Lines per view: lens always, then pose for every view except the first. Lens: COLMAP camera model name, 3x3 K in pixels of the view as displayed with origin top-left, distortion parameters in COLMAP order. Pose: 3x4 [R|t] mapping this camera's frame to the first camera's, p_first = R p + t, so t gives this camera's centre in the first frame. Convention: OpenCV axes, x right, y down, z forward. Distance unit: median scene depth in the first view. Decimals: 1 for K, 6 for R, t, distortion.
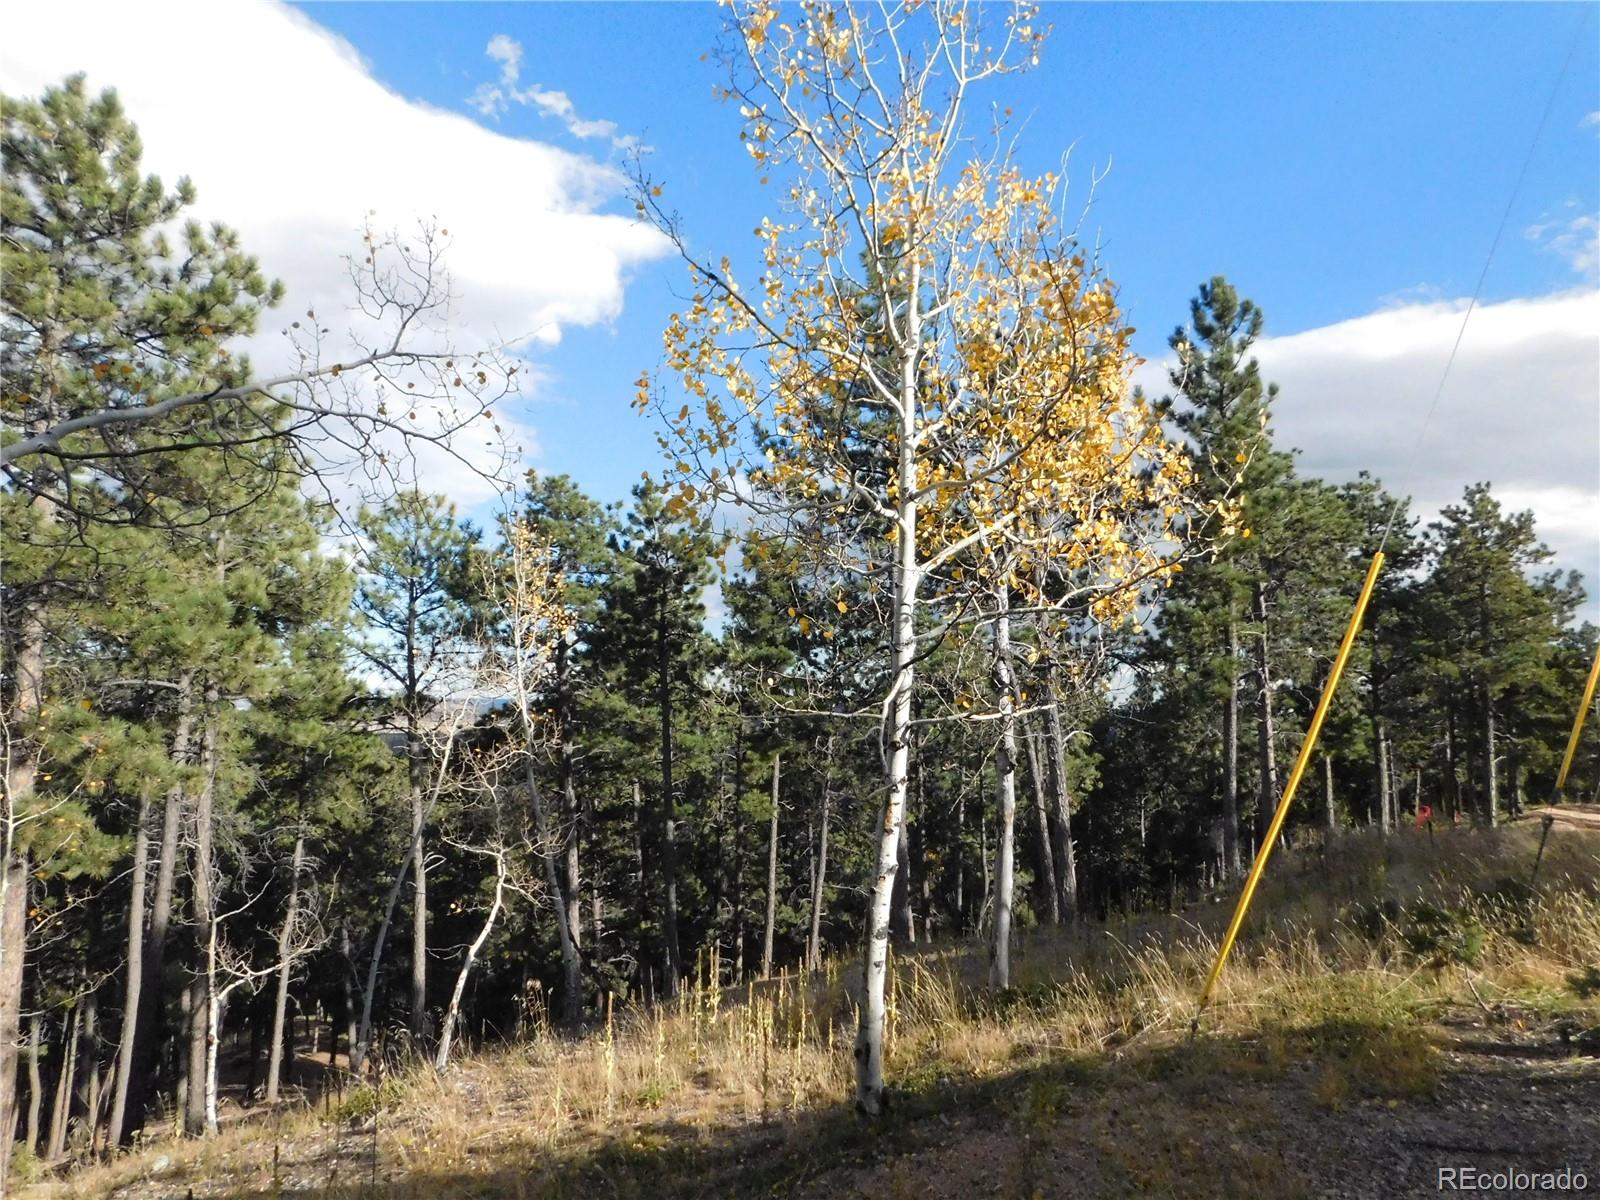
lens RADIAL K [[1051.0, 0, 800.0], [0, 1051.0, 600.0], [0, 0, 1]] dist [-0.038969, 0.000761]
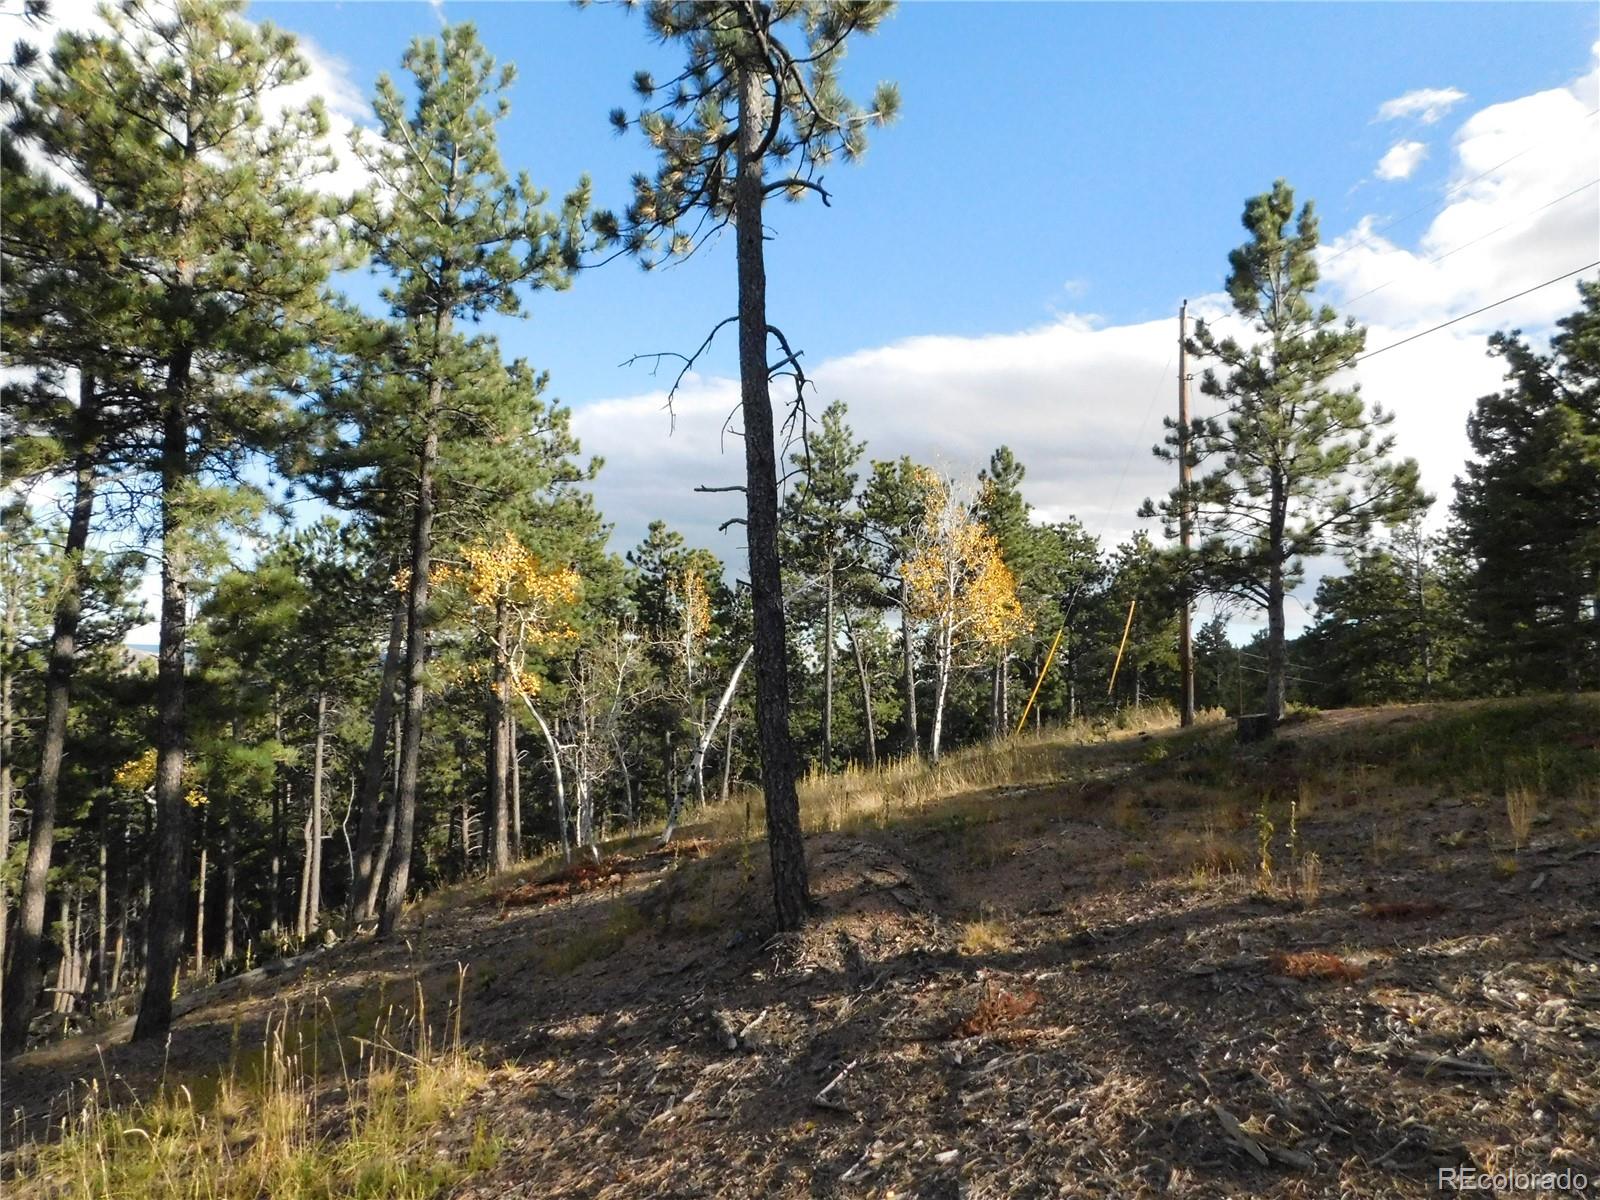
lens RADIAL K [[1114.1, 0, 800.0], [0, 1114.1, 600.0], [0, 0, 1]] dist [-0.057794, 0.079941]
pose [[0.965828, 0.042960, 0.255598, -0.248334], [-0.053716, 0.997934, 0.035248, -0.042250], [-0.253555, -0.047773, 0.966140, -0.468725]]
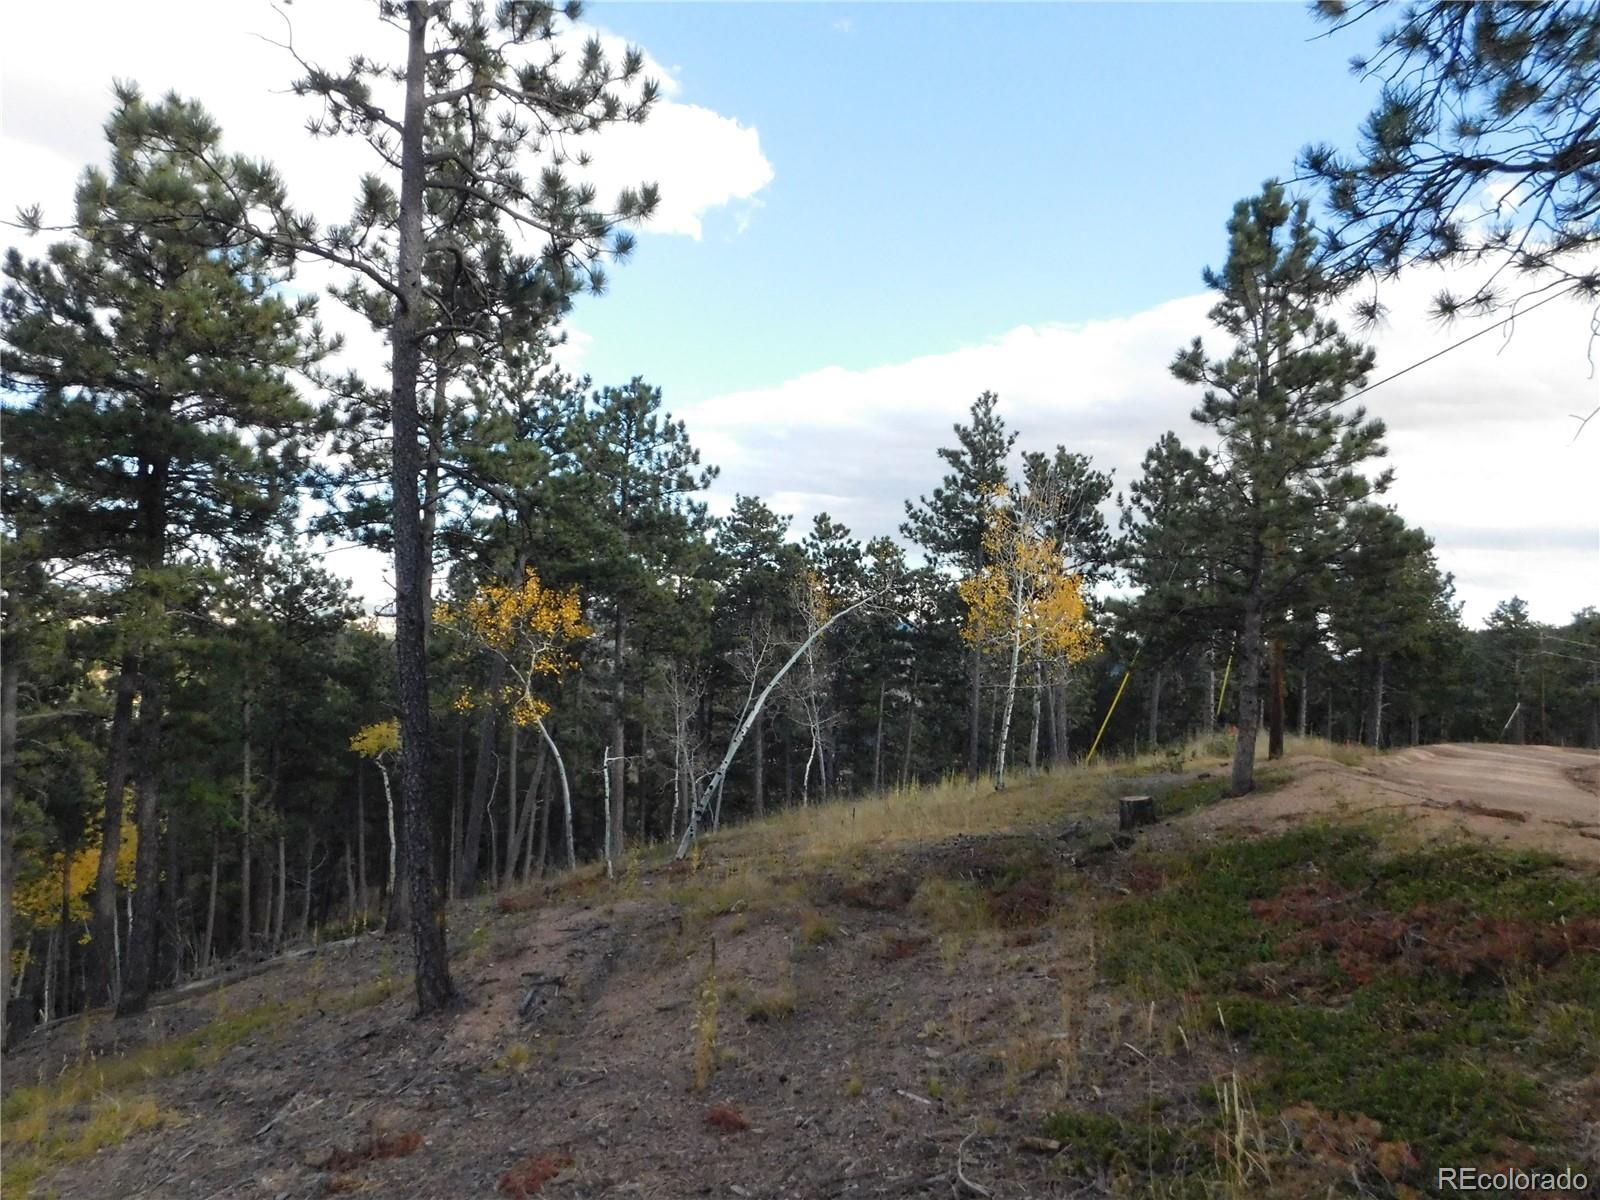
lens RADIAL K [[1114.1, 0, 800.0], [0, 1114.1, 600.0], [0, 0, 1]] dist [-0.057794, 0.079941]
pose [[0.999158, 0.040112, -0.008671, -0.107750], [-0.039218, 0.995511, 0.086139, -0.085546], [0.012087, -0.085727, 0.996245, -0.491052]]
